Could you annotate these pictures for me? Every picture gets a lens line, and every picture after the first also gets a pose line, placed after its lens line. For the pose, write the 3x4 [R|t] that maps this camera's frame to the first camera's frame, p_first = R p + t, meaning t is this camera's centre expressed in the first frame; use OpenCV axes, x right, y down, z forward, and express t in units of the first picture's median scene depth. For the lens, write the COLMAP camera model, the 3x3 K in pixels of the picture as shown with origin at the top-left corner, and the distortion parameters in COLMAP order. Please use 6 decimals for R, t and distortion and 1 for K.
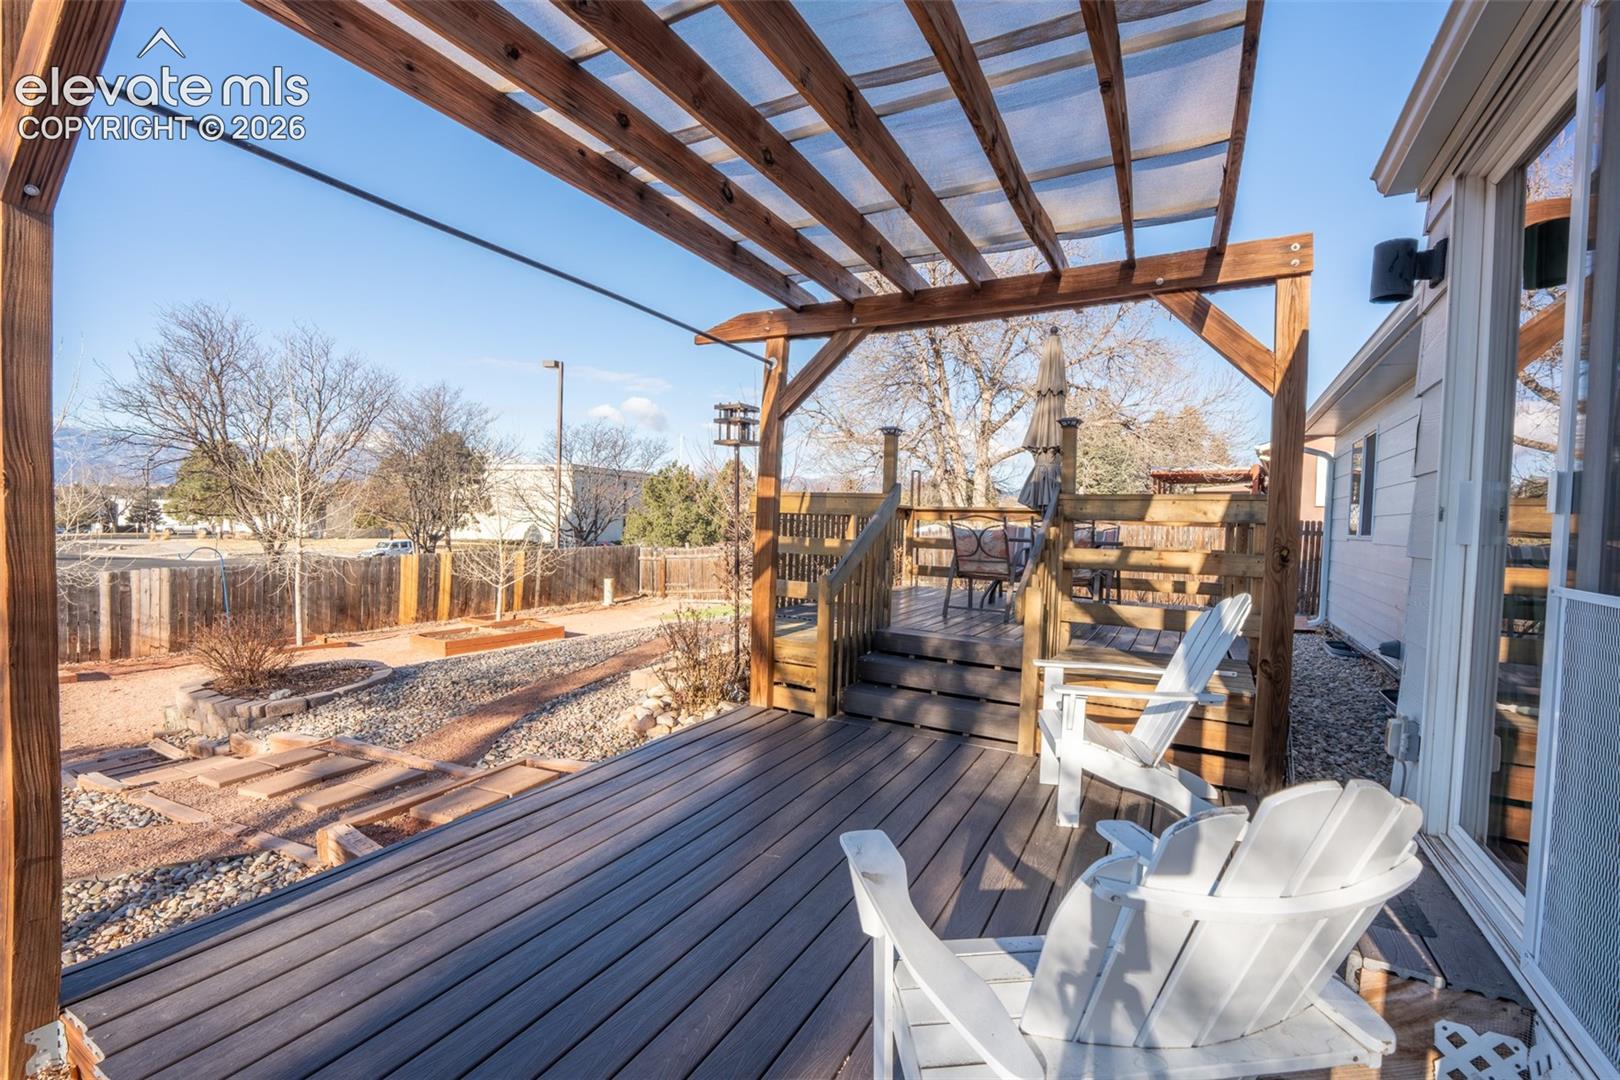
lens RADIAL K [[713.0, 0, 810.0], [0, 713.0, 540.0], [0, 0, 1]] dist [-0.000291, -0.000038]
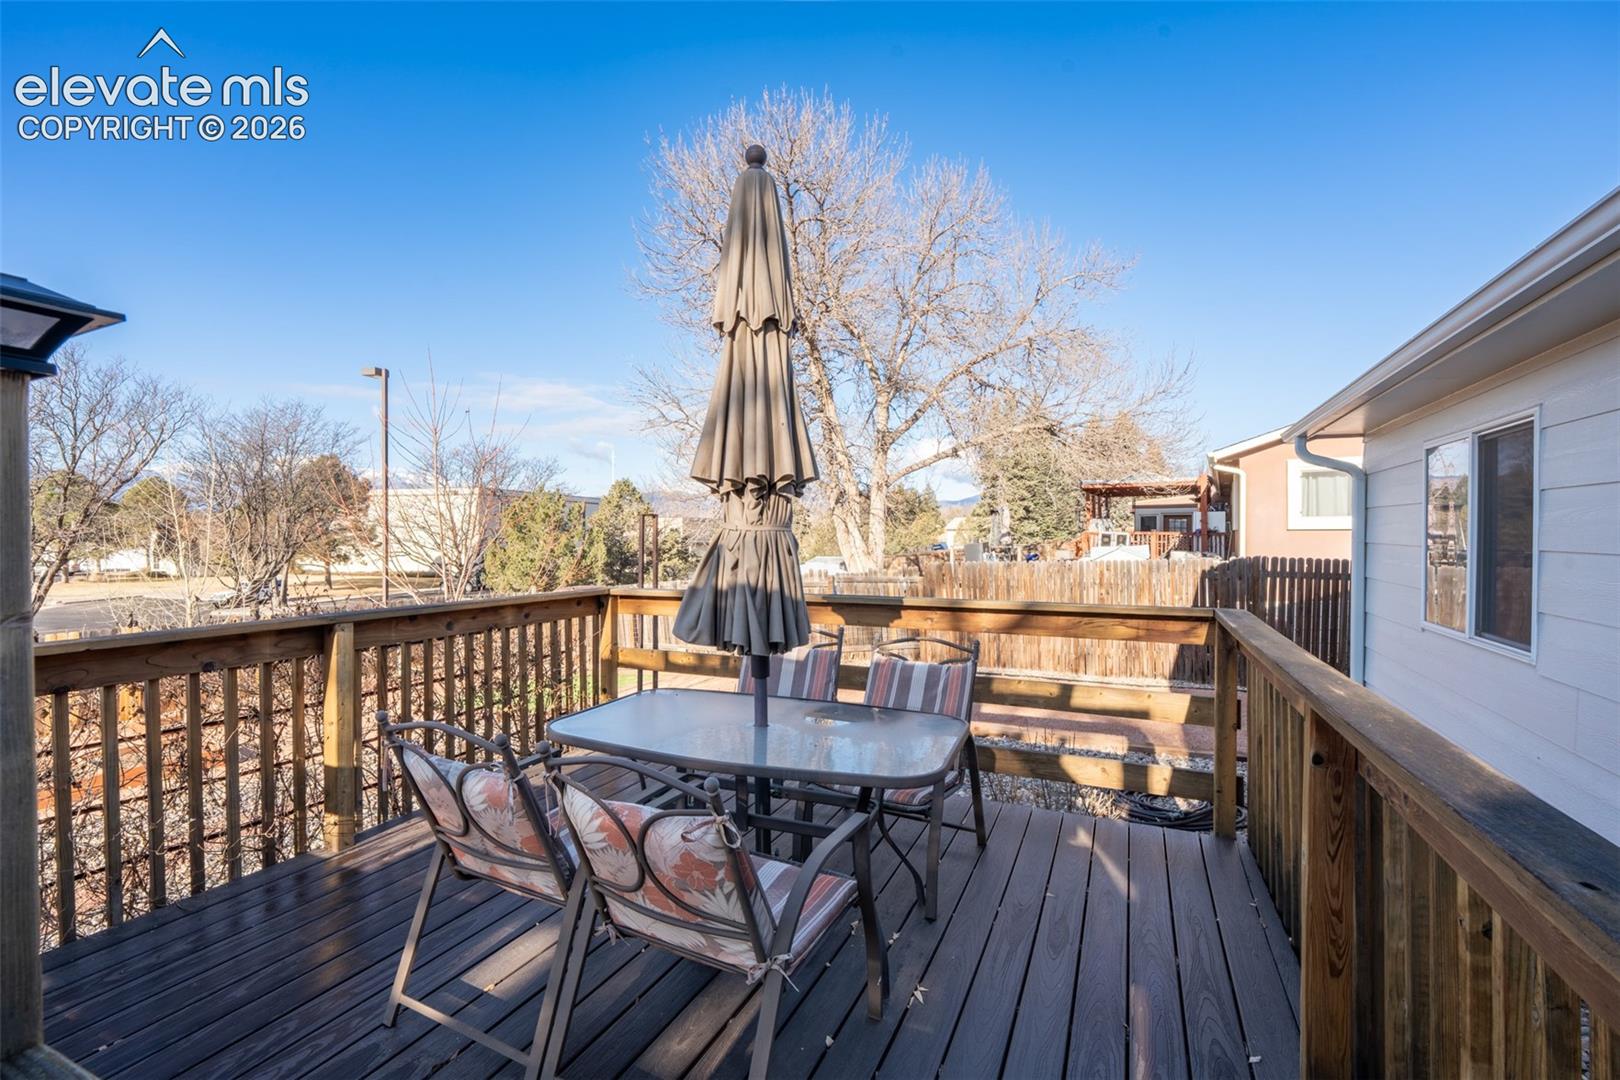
lens RADIAL K [[713.0, 0, 810.0], [0, 713.0, 540.0], [0, 0, 1]] dist [-0.000291, -0.000038]
pose [[0.997209, -0.030378, 0.068204, 0.101209], [0.031729, 0.999320, -0.018807, -0.026695], [-0.067586, 0.020919, 0.997494, 0.190051]]
